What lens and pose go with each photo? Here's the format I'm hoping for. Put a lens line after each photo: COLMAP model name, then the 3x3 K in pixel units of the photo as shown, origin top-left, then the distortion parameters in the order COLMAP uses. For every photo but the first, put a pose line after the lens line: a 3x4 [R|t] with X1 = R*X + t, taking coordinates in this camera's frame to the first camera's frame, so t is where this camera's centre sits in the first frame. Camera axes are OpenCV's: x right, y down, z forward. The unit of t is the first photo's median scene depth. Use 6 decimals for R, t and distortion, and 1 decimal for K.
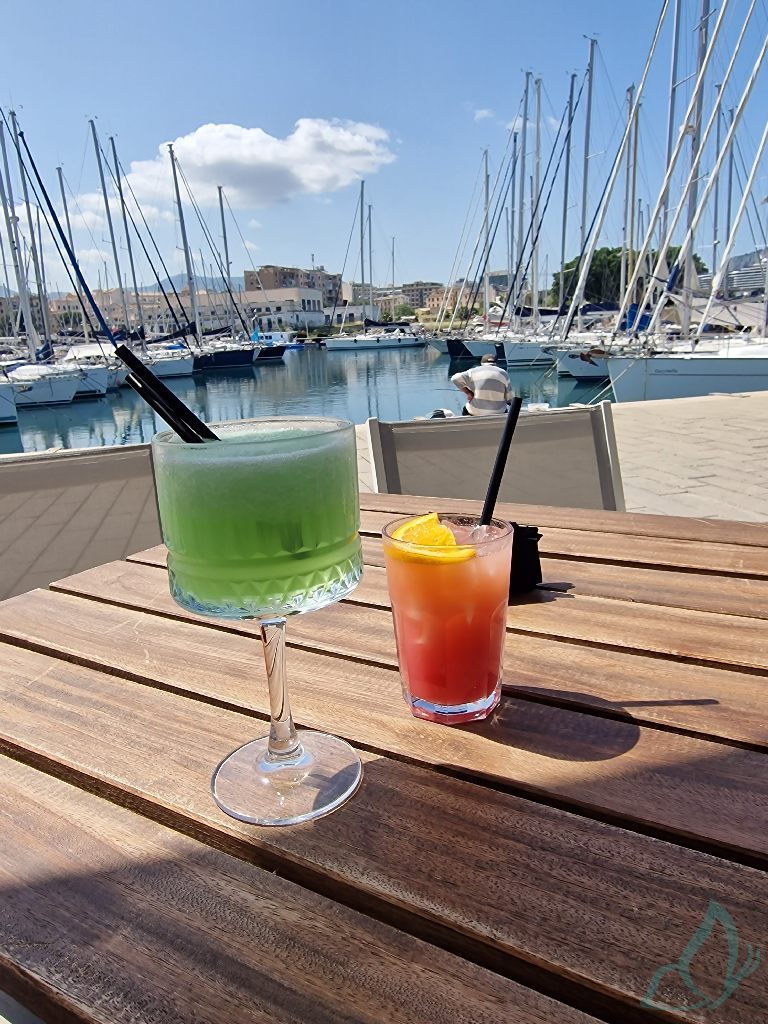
lens RADIAL K [[696.9, 0, 384.1], [0, 696.9, 510.5], [0, 0, 1]] dist [0.001891, 0.007661]
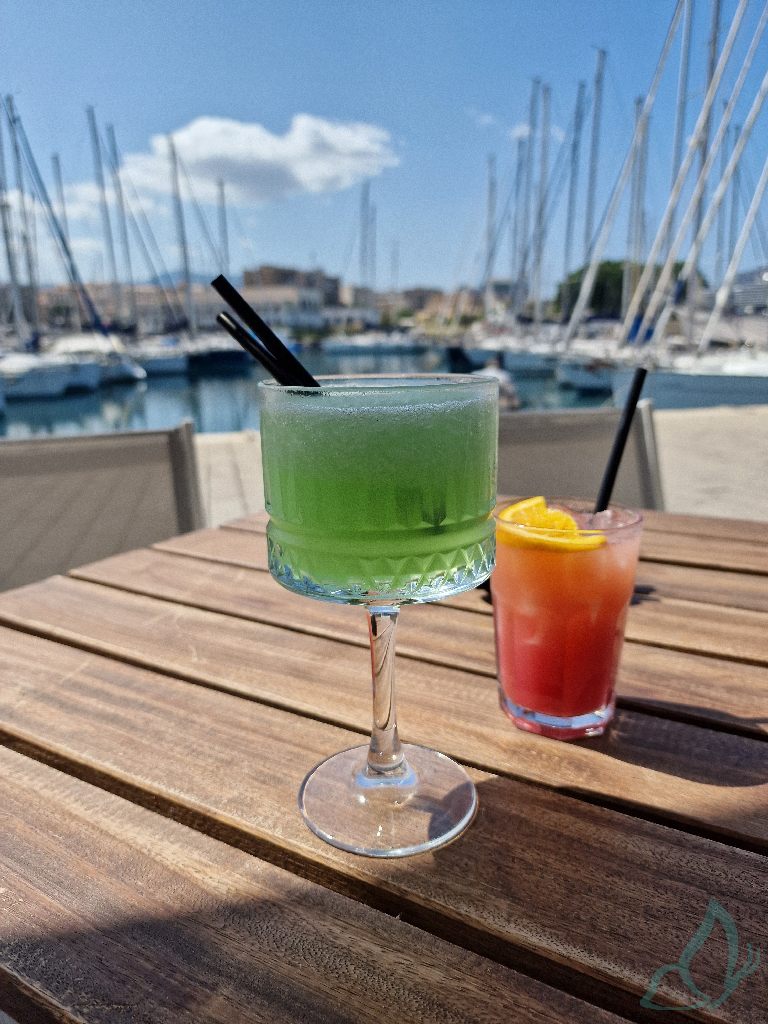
lens RADIAL K [[711.2, 0, 392.8], [0, 711.2, 507.8], [0, 0, 1]] dist [0.008259, -0.010772]
pose [[0.999267, 0.030357, 0.023319, -0.169437], [-0.030013, 0.999438, -0.014962, 0.045721], [-0.023761, 0.014252, 0.999616, 0.137956]]
